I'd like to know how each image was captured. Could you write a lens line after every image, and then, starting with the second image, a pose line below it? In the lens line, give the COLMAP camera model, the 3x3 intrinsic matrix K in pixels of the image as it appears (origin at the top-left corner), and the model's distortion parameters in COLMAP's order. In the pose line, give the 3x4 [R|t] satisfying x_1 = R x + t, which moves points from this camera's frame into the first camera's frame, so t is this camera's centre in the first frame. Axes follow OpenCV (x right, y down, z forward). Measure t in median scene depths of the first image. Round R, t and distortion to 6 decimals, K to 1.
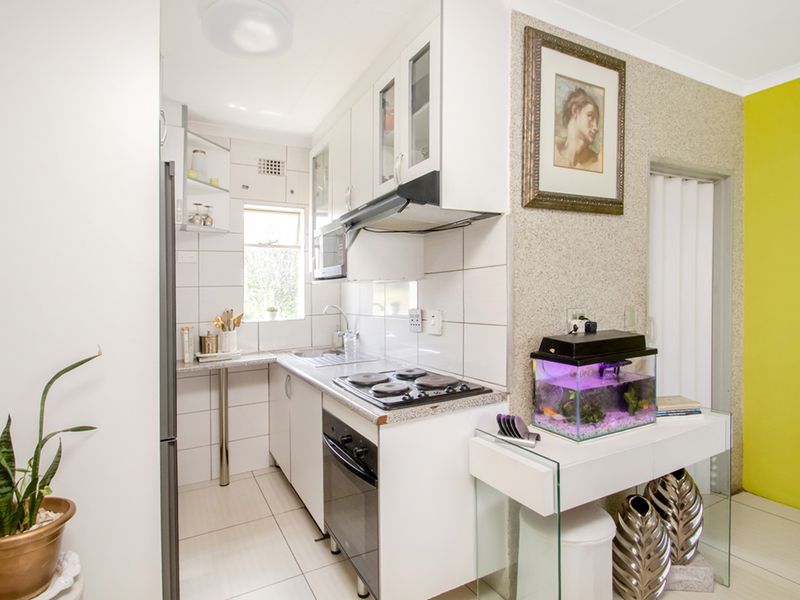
lens RADIAL K [[422.6, 0, 383.9], [0, 422.6, 306.2], [0, 0, 1]] dist [0.004054, 0.000346]
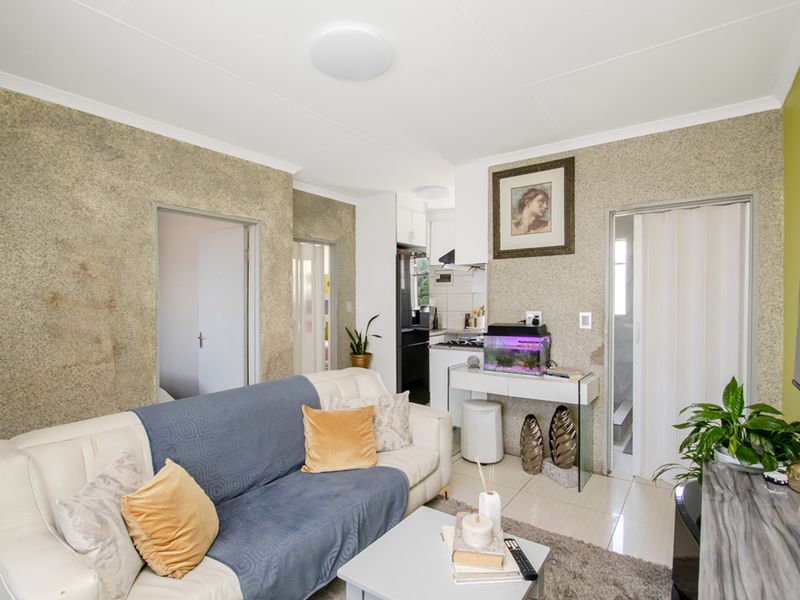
lens RADIAL K [[401.9, 0, 397.5], [0, 401.9, 325.1], [0, 0, 1]] dist [0.000535, -0.000278]
pose [[0.461787, 0.080295, -0.883349, 1.756927], [-0.032113, 0.996755, 0.073816, -0.043327], [0.886409, -0.005721, 0.462867, -0.301987]]
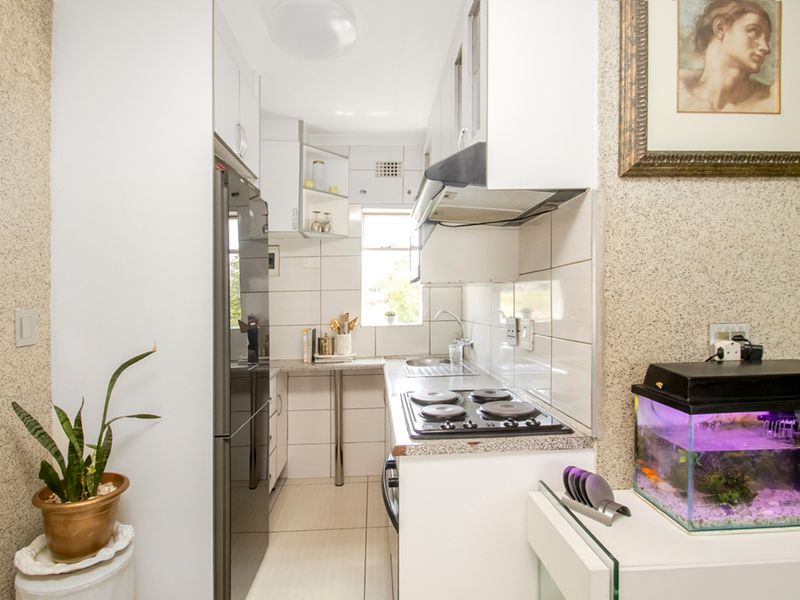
lens RADIAL K [[424.1, 0, 391.4], [0, 424.1, 305.3], [0, 0, 1]] dist [0.004091, -0.012145]
pose [[0.909905, 0.015024, -0.414544, 0.260065], [-0.021026, 0.999730, -0.009920, -0.005248], [0.414283, 0.017742, 0.909975, 0.188283]]
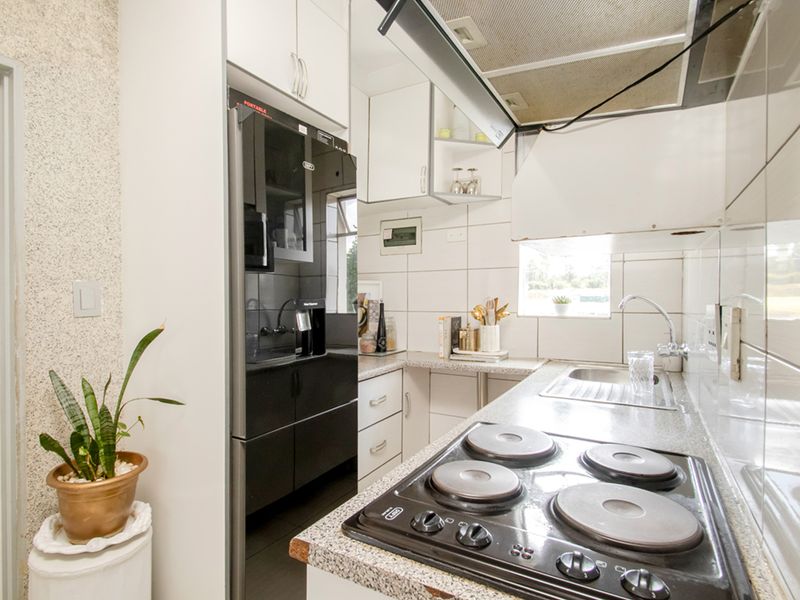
lens RADIAL K [[424.1, 0, 391.4], [0, 424.1, 305.3], [0, 0, 1]] dist [0.004091, -0.012145]
pose [[0.534630, 0.044184, -0.843931, 0.313481], [-0.037915, 0.998881, 0.028278, 0.010267], [0.844235, 0.016879, 0.535707, 0.695697]]
